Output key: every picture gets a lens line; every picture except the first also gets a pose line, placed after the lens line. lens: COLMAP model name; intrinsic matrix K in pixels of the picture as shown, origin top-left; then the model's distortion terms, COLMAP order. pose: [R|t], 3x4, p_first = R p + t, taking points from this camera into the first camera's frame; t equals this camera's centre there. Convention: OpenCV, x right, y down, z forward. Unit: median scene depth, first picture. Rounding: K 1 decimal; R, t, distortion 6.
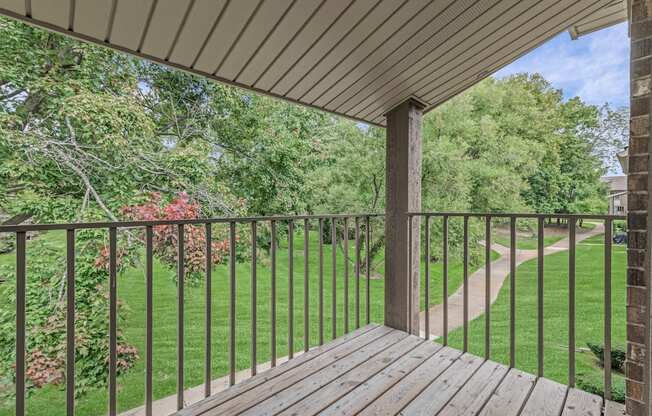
lens RADIAL K [[291.1, 0, 326.3], [0, 291.1, 206.6], [0, 0, 1]] dist [0.004394, 0.000479]
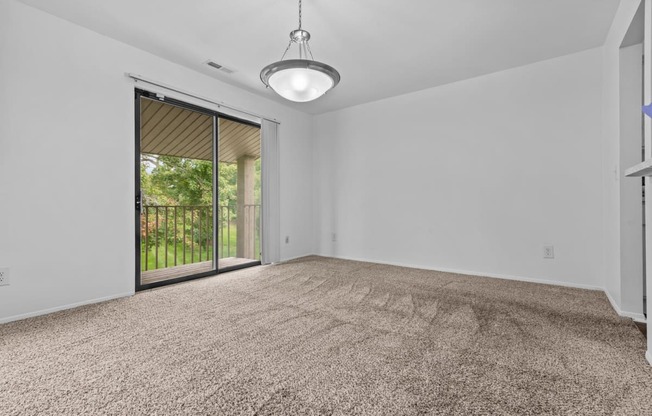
lens RADIAL K [[291.1, 0, 326.5], [0, 291.1, 206.0], [0, 0, 1]] dist [0.004394, 0.000479]
pose [[0.985124, -0.005593, 0.171751, 0.167726], [0.005883, 0.999982, -0.001177, 0.012625], [-0.171741, 0.002170, 0.985140, -0.424401]]
